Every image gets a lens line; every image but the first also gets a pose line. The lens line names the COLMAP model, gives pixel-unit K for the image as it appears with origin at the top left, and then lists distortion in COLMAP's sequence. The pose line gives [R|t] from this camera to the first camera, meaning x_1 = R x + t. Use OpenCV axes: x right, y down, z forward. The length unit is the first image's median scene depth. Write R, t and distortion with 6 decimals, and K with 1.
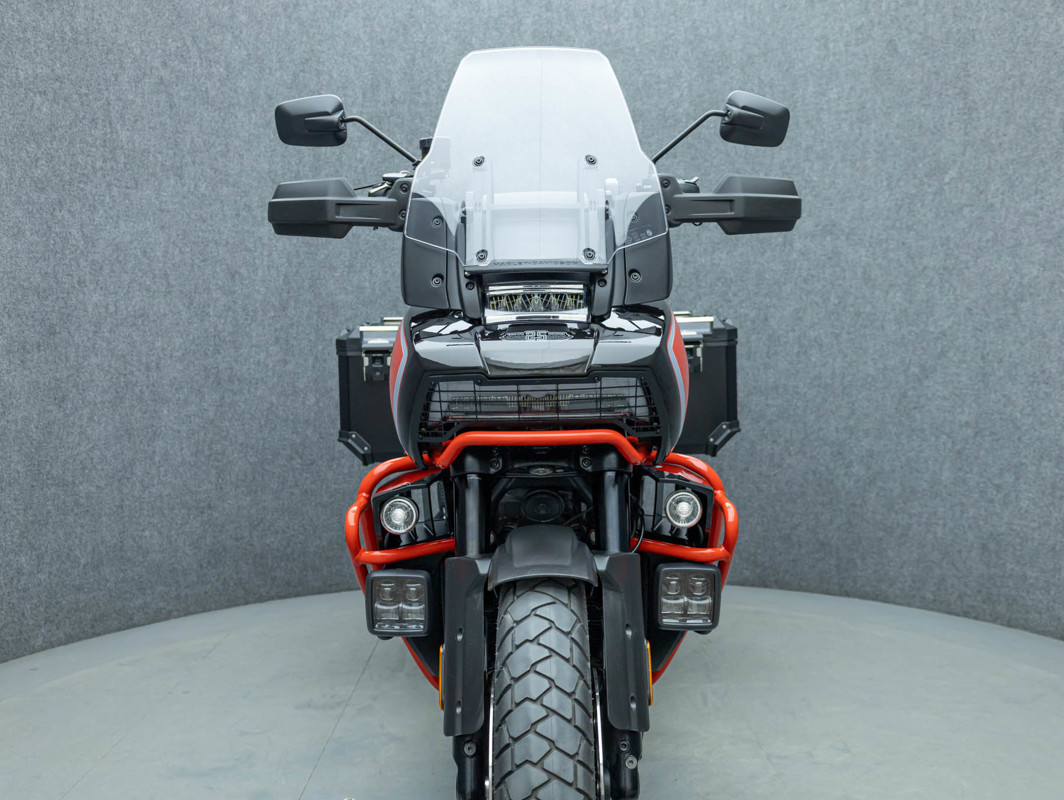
lens RADIAL K [[1021.2, 0, 542.8], [0, 1021.2, 403.2], [0, 0, 1]] dist [-0.015872, 0.000000]
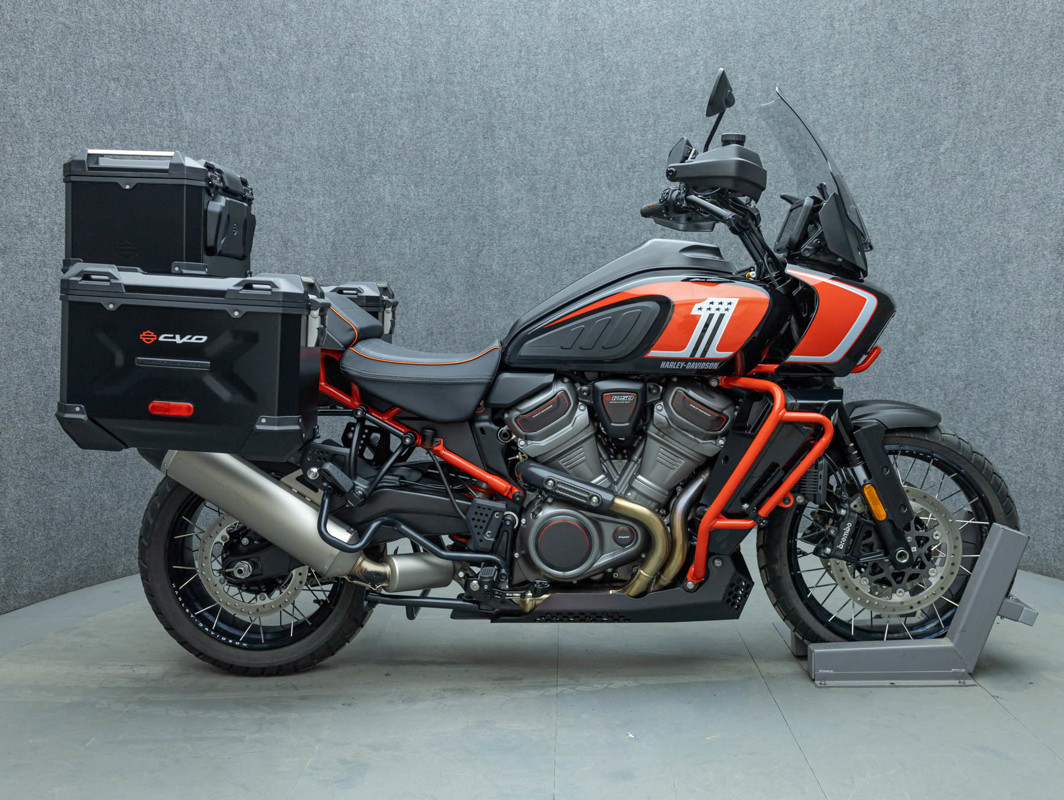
lens RADIAL K [[993.7, 0, 542.3], [0, 993.7, 404.7], [0, 0, 1]] dist [-0.025811, 0.000000]
pose [[0.999174, 0.001059, -0.040622, 0.016966], [0.000342, 0.999406, 0.034457, 0.012642], [0.040635, -0.034443, 0.998580, -0.065910]]
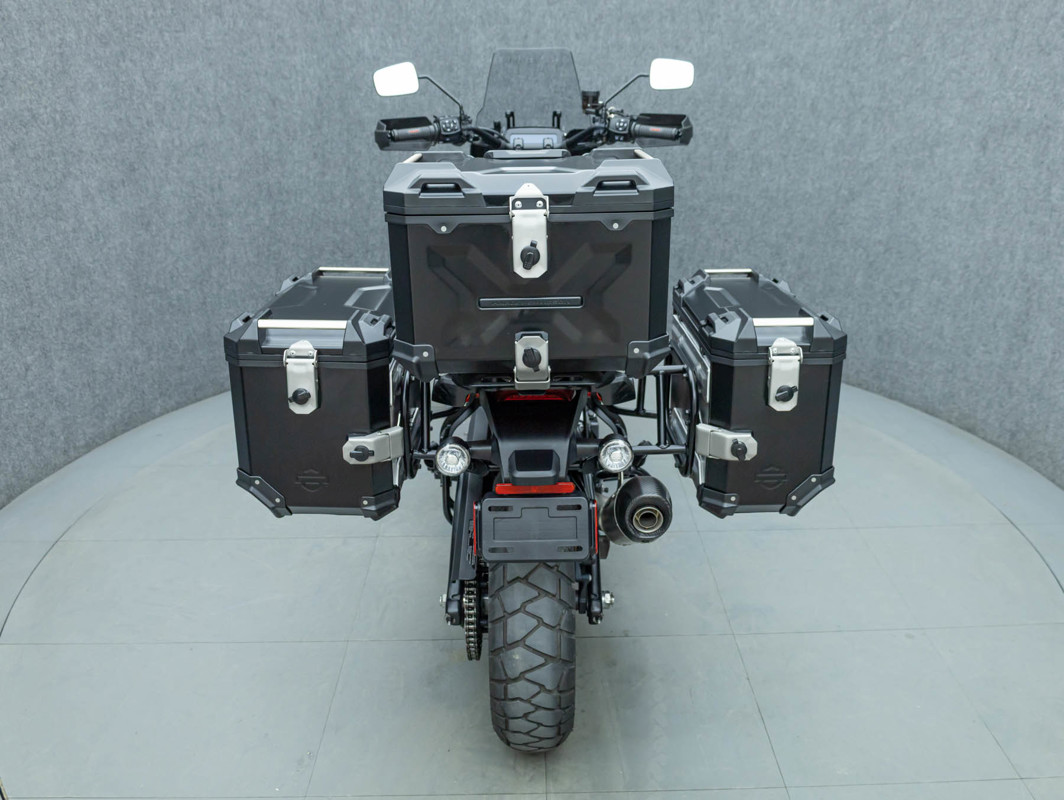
lens RADIAL K [[856.0, 0, 541.0], [0, 856.0, 405.7], [0, 0, 1]] dist [-0.050285, 0.010538]
pose [[0.999967, 0.004657, 0.006672, -0.002177], [-0.006680, 0.938047, 0.346444, -0.141145], [-0.004645, -0.346478, 0.938047, -0.034672]]
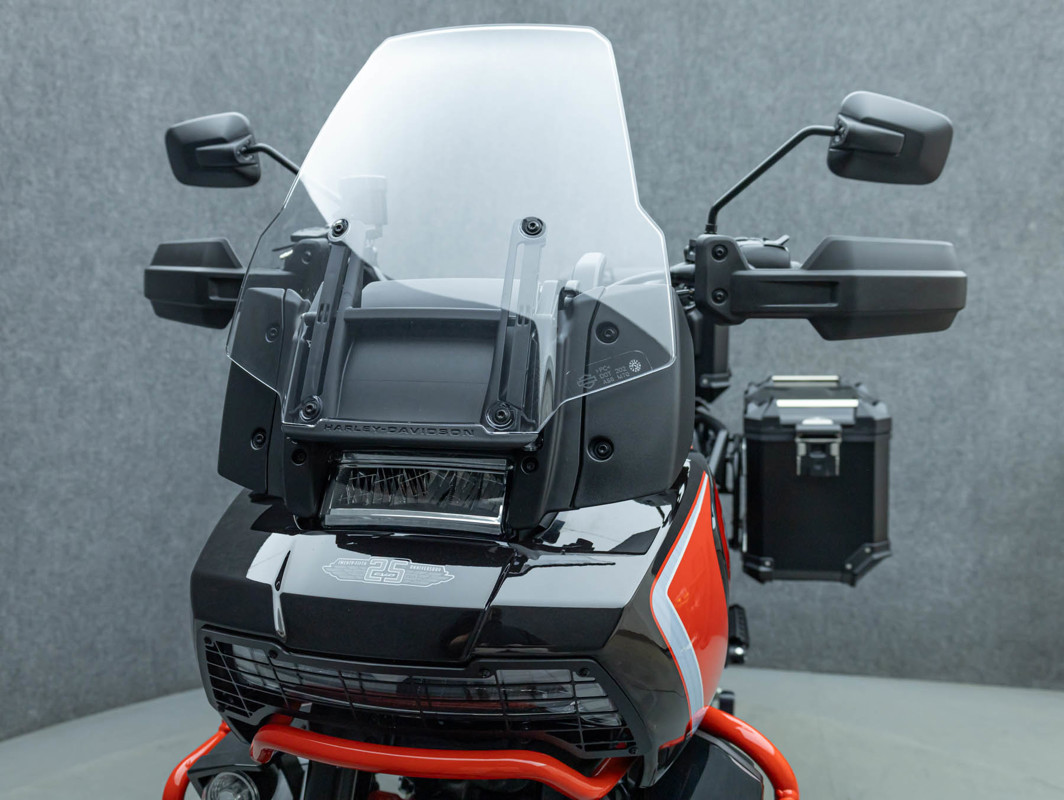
lens RADIAL K [[951.4, 0, 552.6], [0, 951.4, 397.3], [0, 0, 1]] dist [-0.031917, 0.007195]
pose [[0.208776, -0.041208, 0.977095, -0.409627], [0.038408, 0.998687, 0.033912, -0.074498], [-0.977209, 0.030448, 0.210084, 0.543931]]
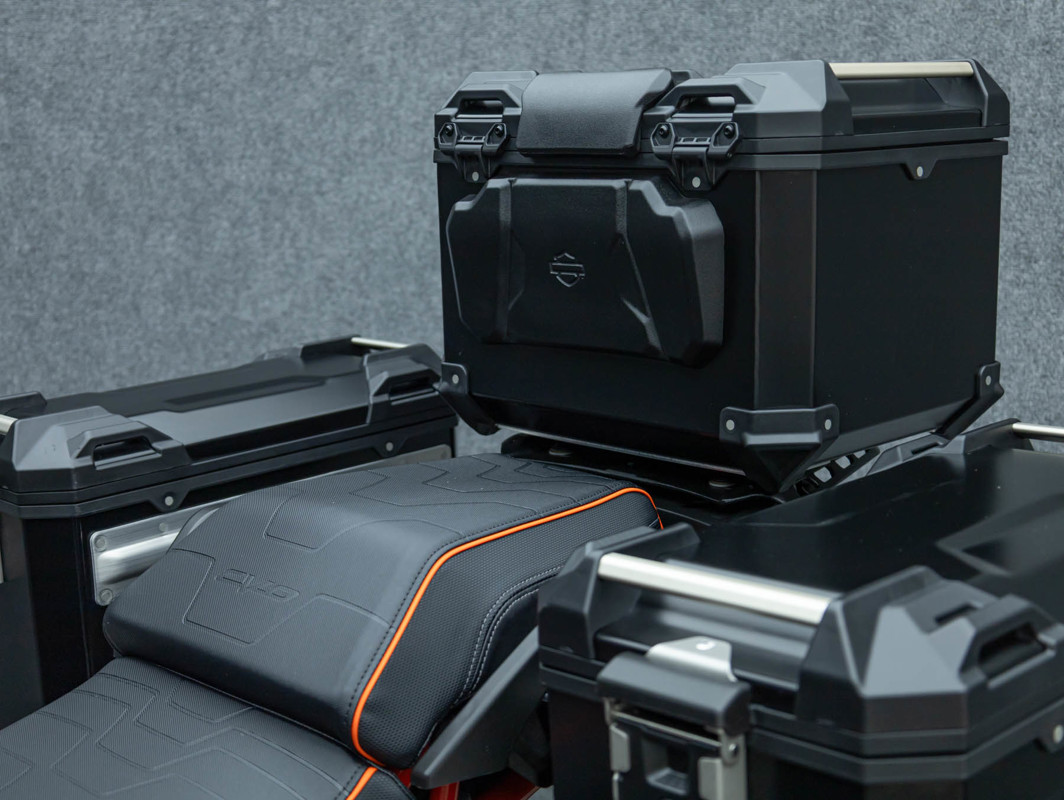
lens RADIAL K [[1610.3, 0, 541.8], [0, 1610.3, 393.6], [0, 0, 1]] dist [0.040716, 0.000000]
pose [[0.721698, -0.071907, 0.688463, -0.040016], [0.015316, 0.996005, 0.087972, -0.098585], [-0.692039, -0.052945, 0.719916, 0.350643]]
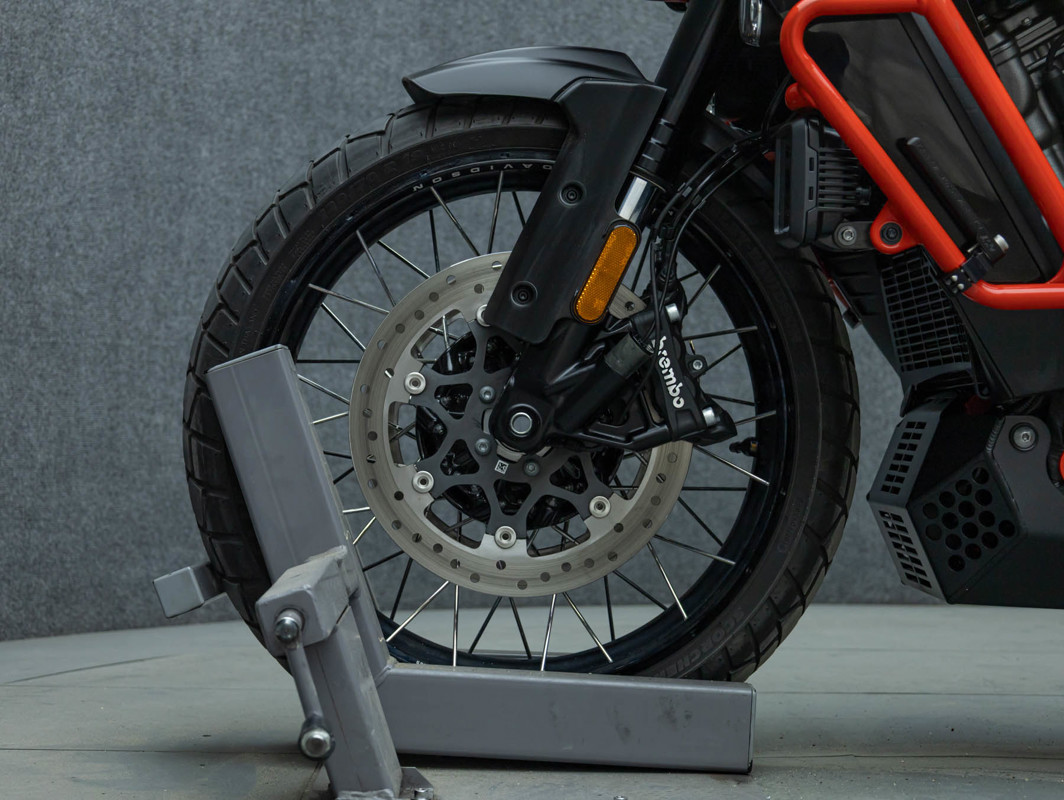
lens RADIAL K [[2211.8, 0, 589.2], [0, 2211.8, 392.8], [0, 0, 1]] dist [0.033627, 0.000000]
pose [[0.998526, 0.026475, 0.047371, -0.243013], [-0.023139, 0.997304, -0.069633, 0.175549], [-0.049087, 0.068434, 0.996447, 0.030588]]
